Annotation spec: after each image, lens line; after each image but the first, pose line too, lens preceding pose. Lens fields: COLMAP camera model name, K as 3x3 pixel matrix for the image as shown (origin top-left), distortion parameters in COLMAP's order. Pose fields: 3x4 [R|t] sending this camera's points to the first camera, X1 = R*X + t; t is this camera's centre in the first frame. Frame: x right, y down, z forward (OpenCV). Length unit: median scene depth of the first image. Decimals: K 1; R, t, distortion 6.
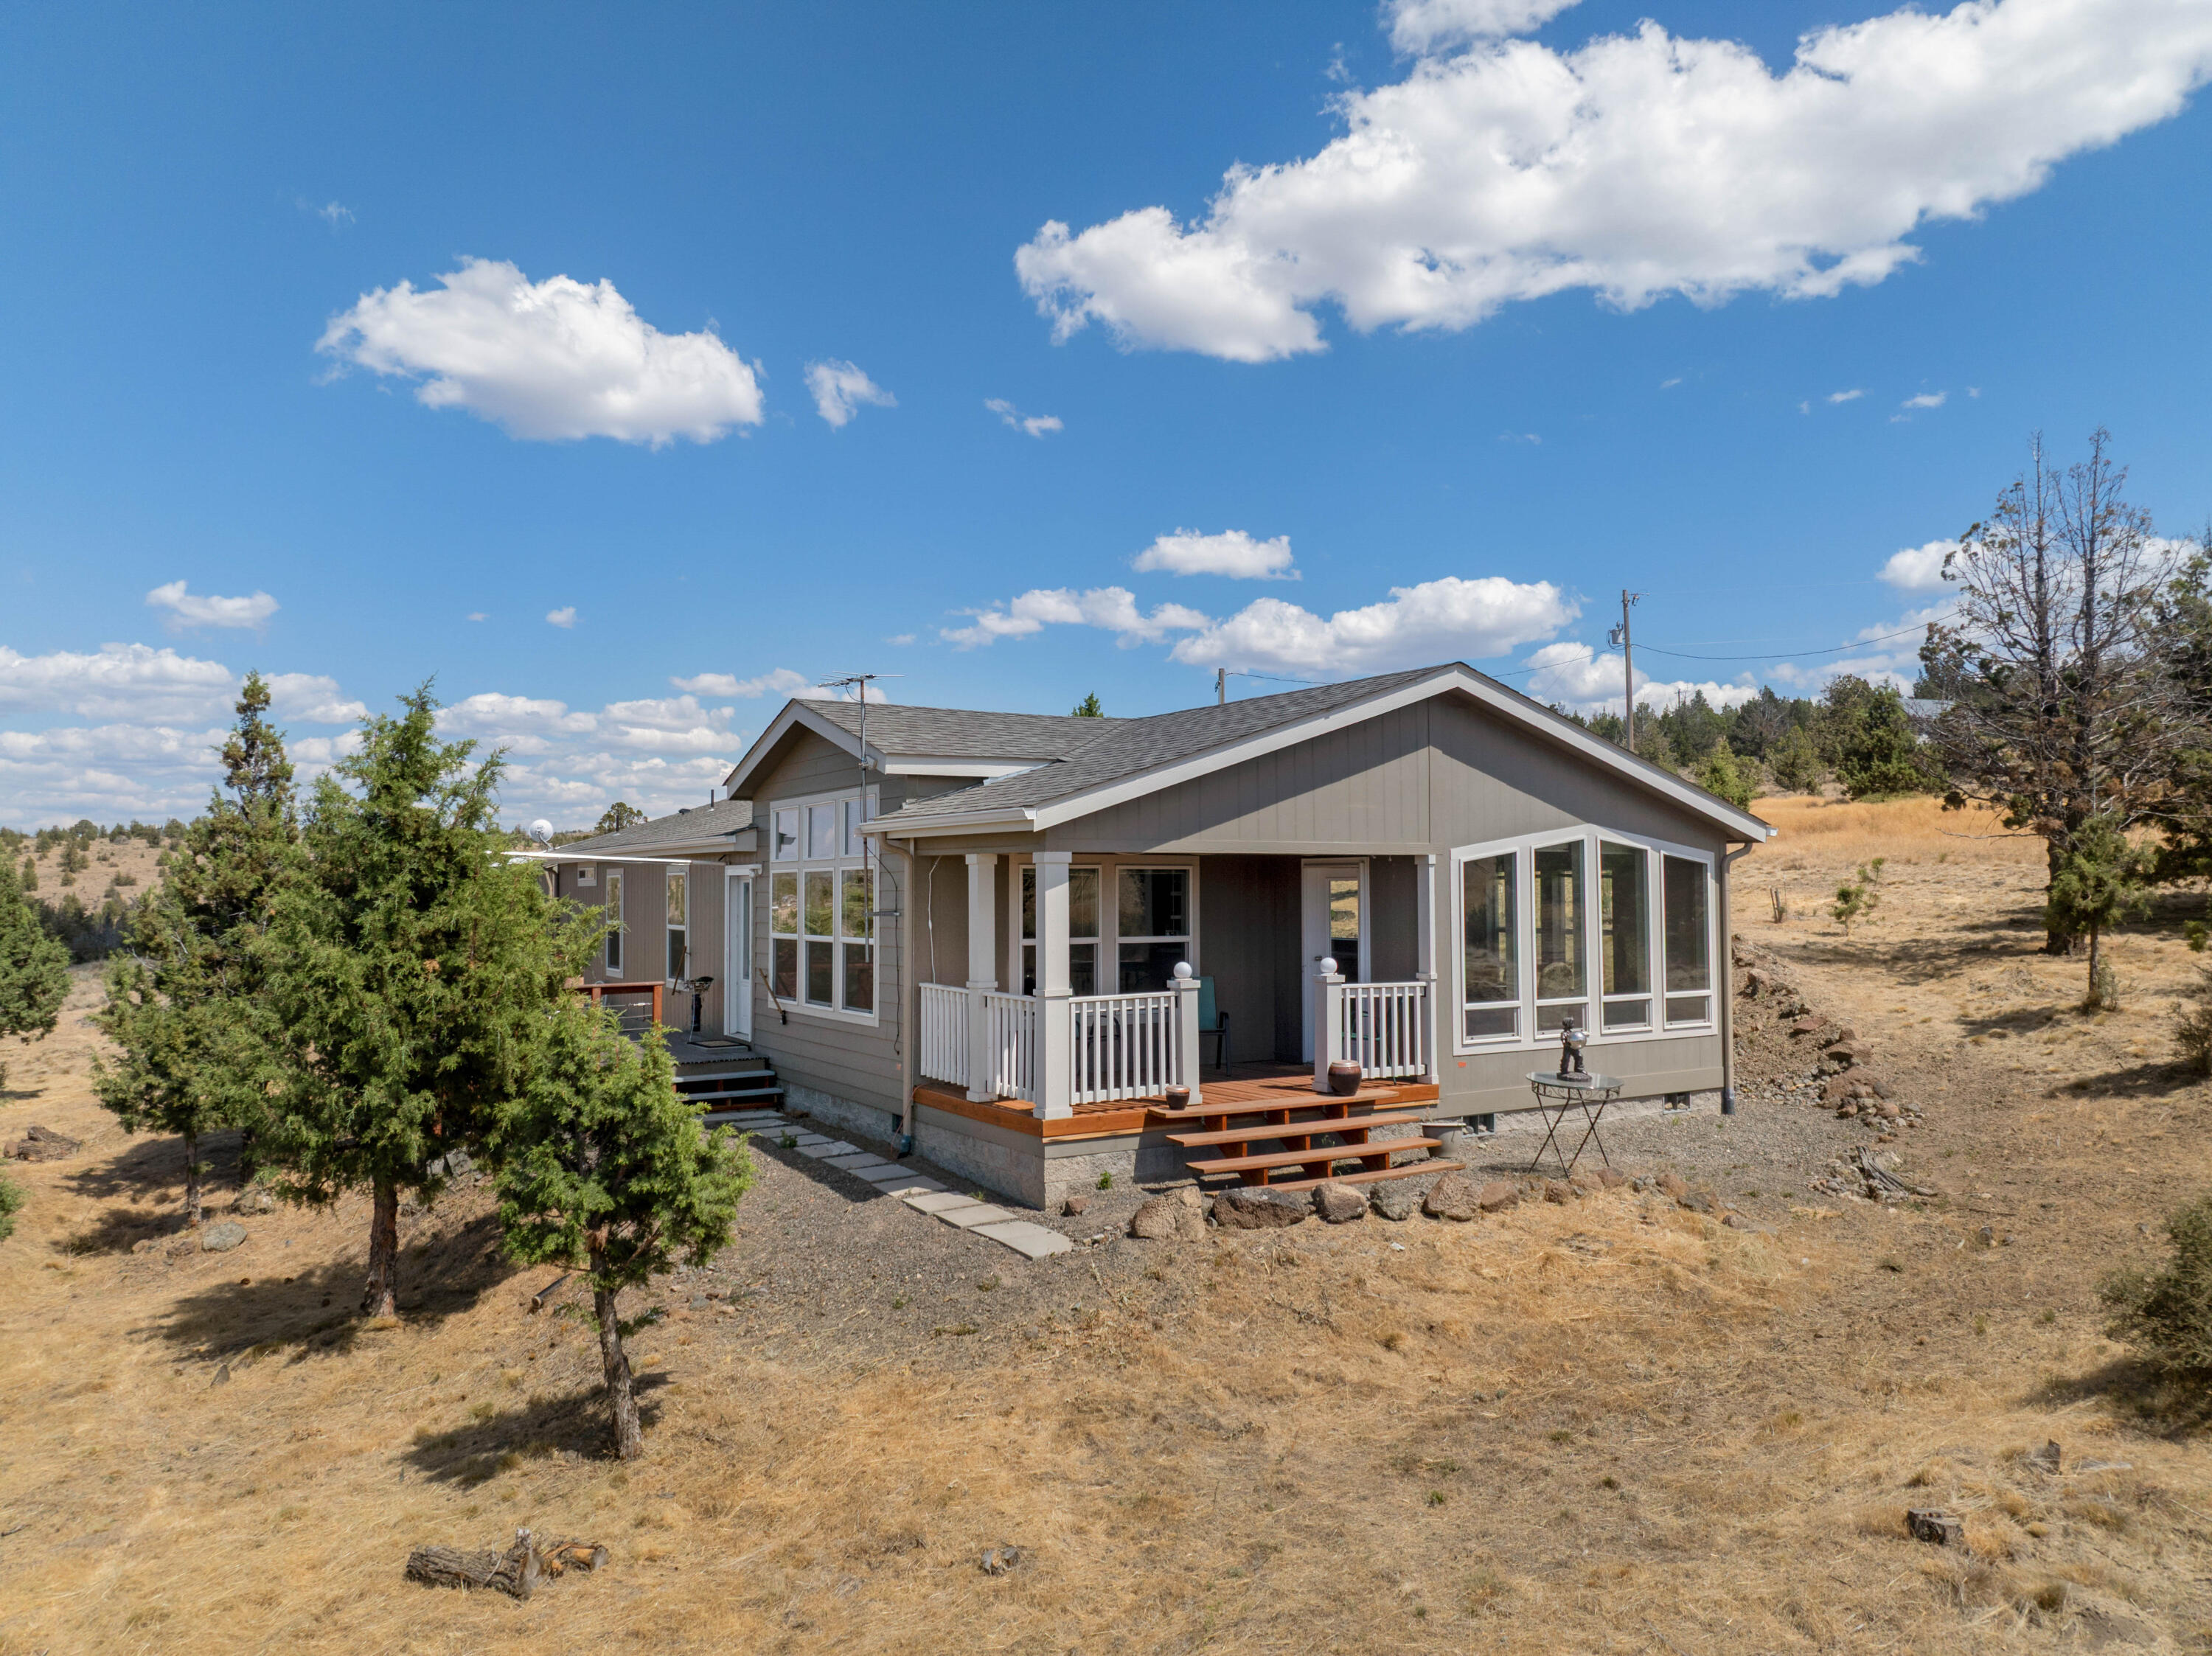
lens RADIAL K [[1562.4, 0, 1069.3], [0, 1562.4, 714.6], [0, 0, 1]] dist [-0.052534, 0.023518]
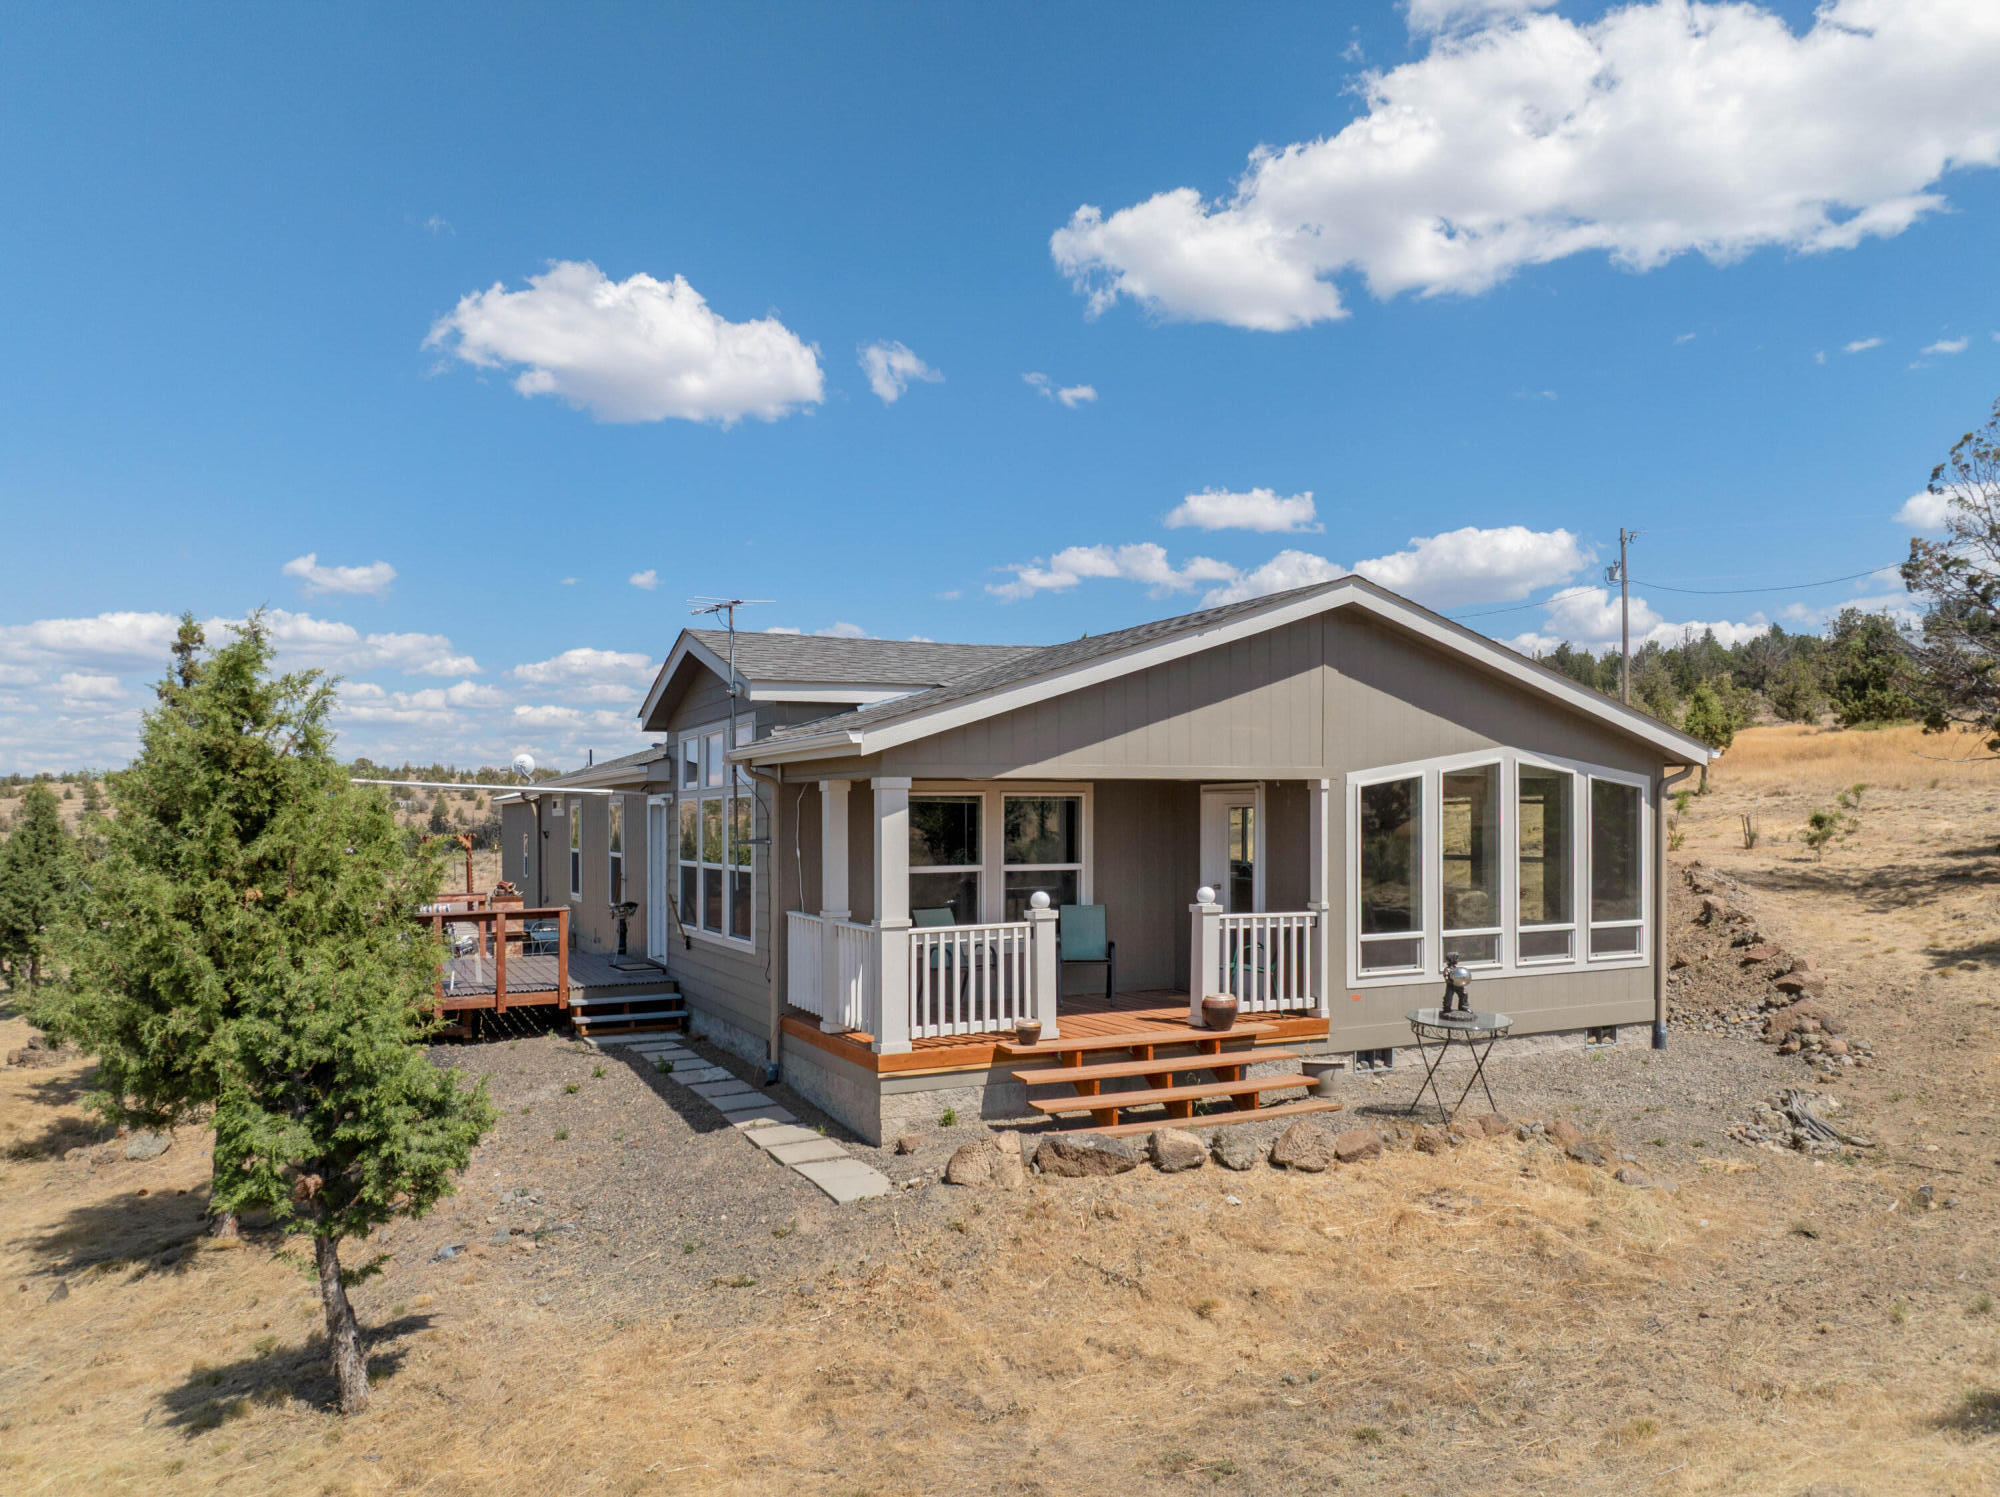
lens RADIAL K [[1412.6, 0, 944.9], [0, 1412.6, 726.3], [0, 0, 1]] dist [-0.052534, 0.023518]
pose [[0.993501, -0.010534, -0.113333, 0.108911], [0.015778, 0.998841, 0.045479, 0.015911], [0.112723, -0.046972, 0.992516, 0.128391]]
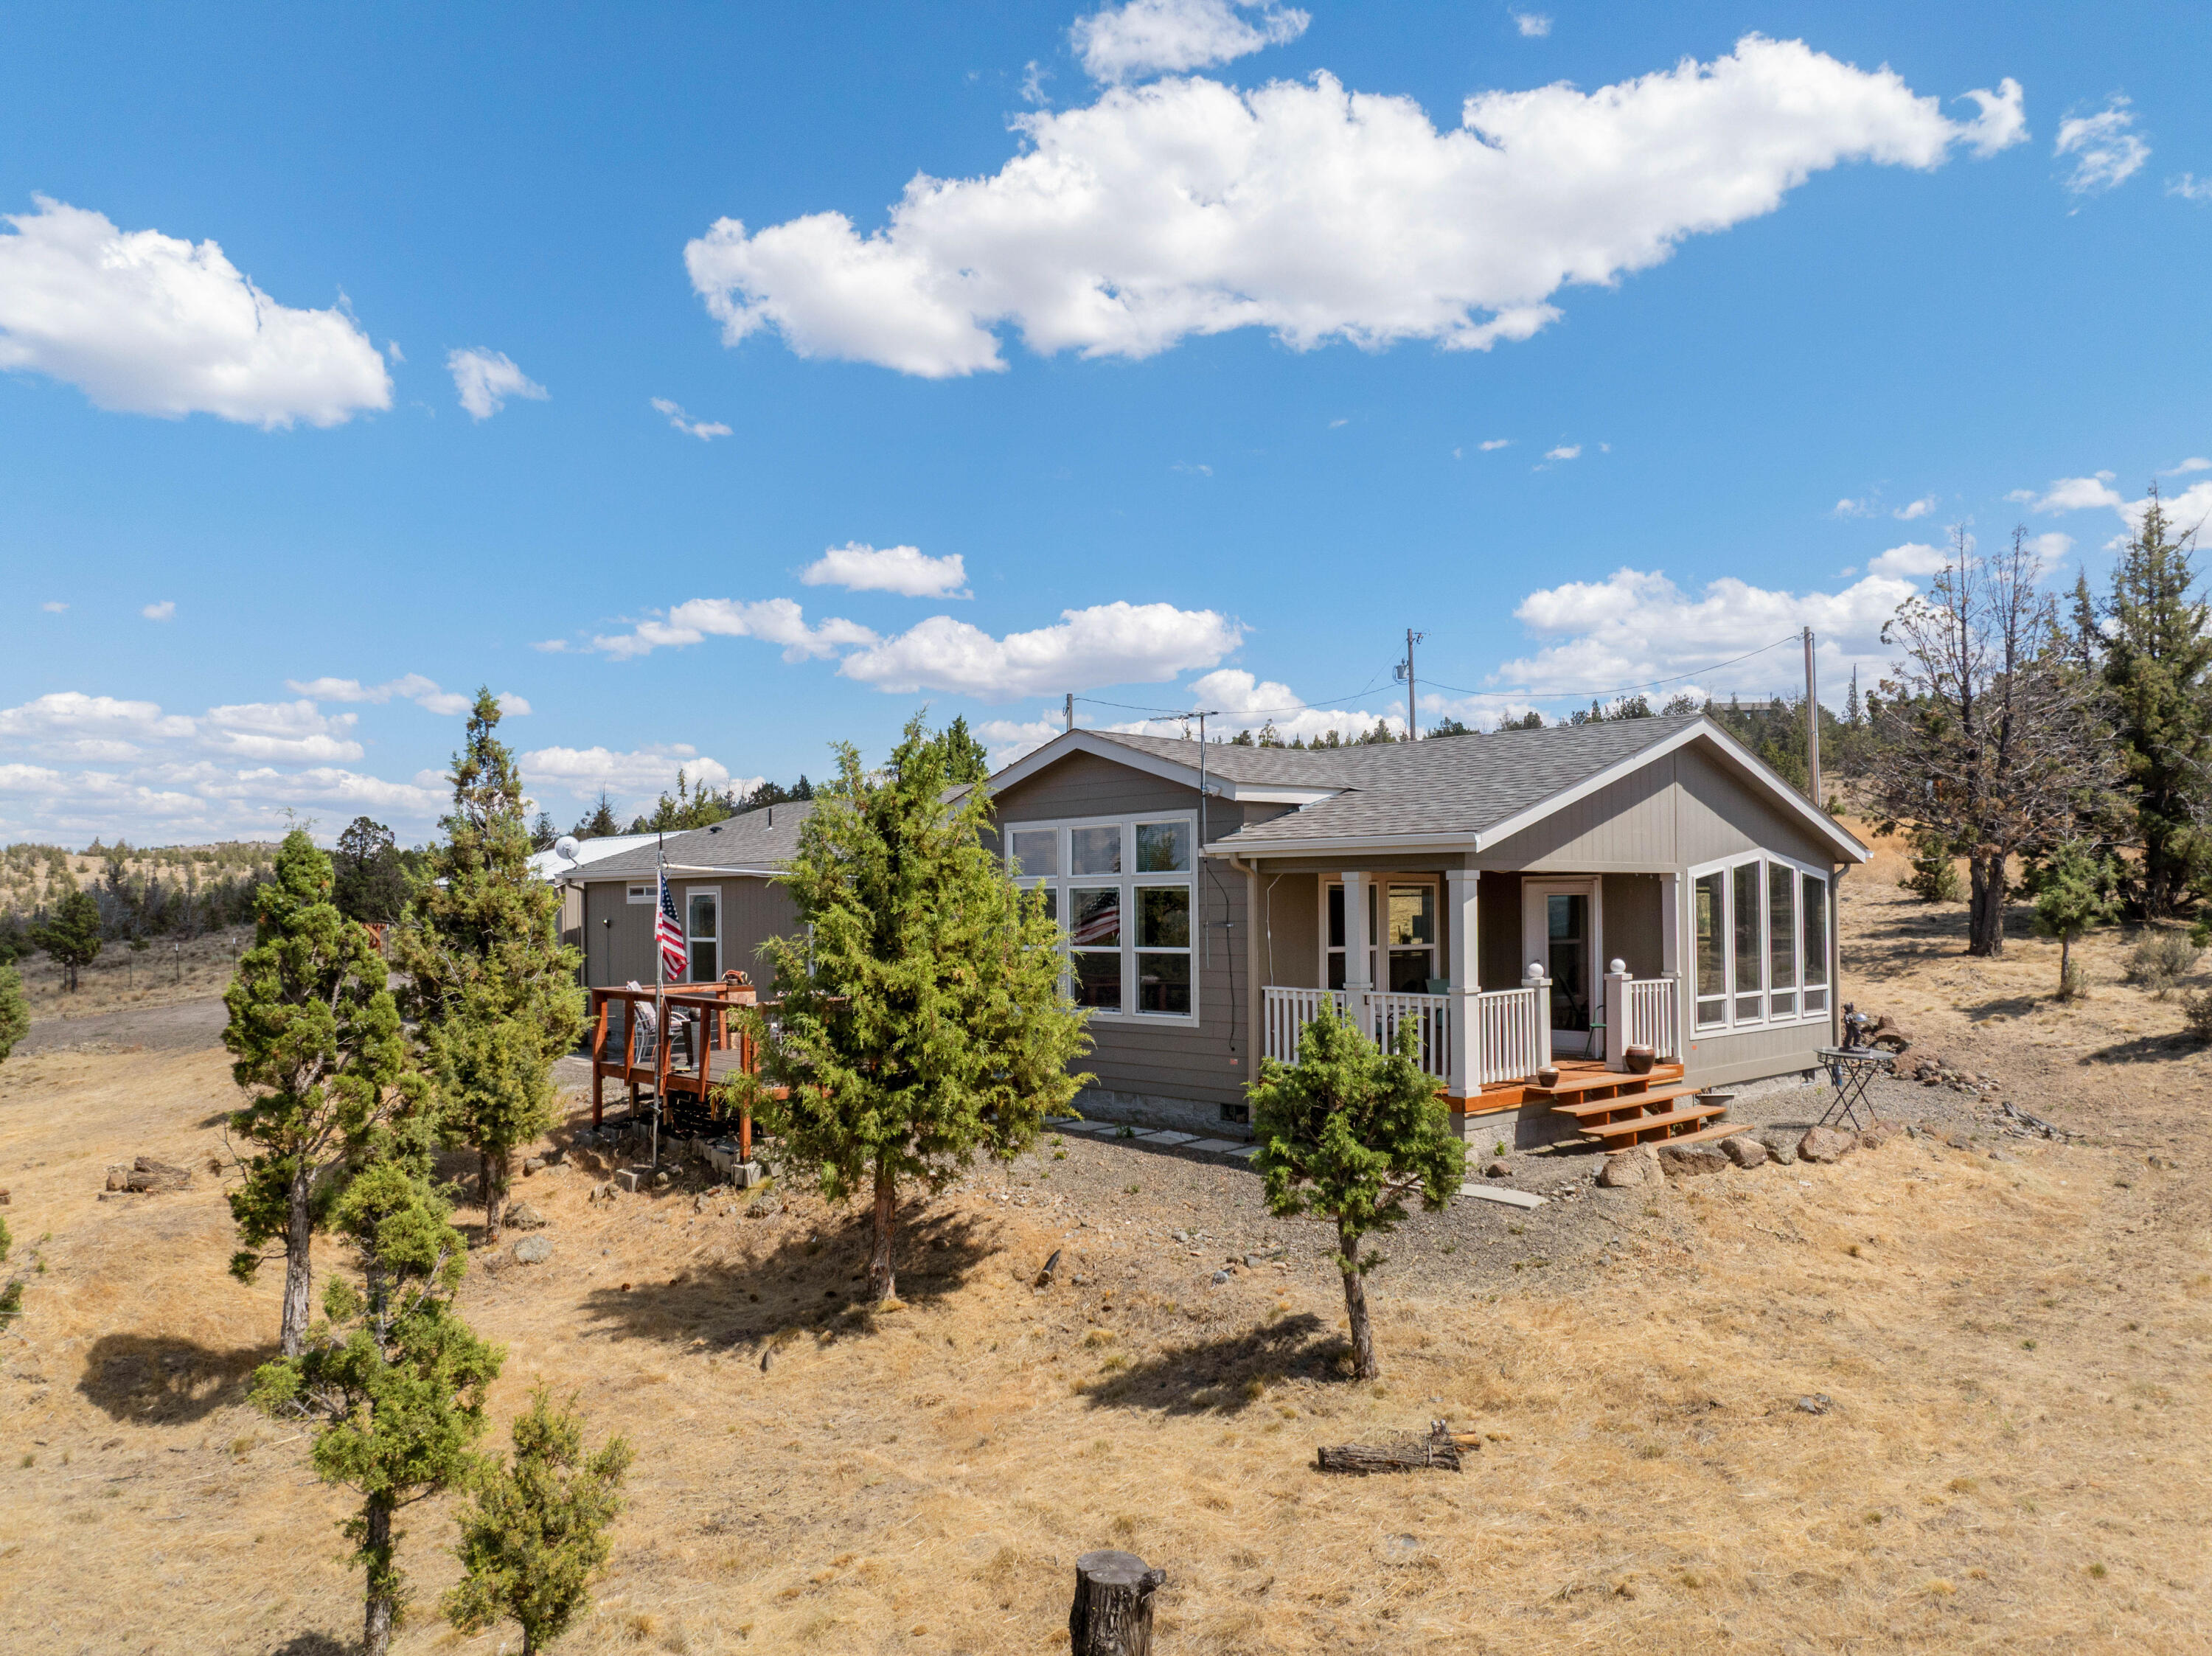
lens RADIAL K [[1562.4, 0, 1084.6], [0, 1562.4, 776.0], [0, 0, 1]] dist [-0.052534, 0.023518]
pose [[0.978972, 0.013713, 0.203532, -0.478842], [-0.019303, 0.999488, 0.025502, -0.006131], [-0.203078, -0.028895, 0.978736, -0.075170]]
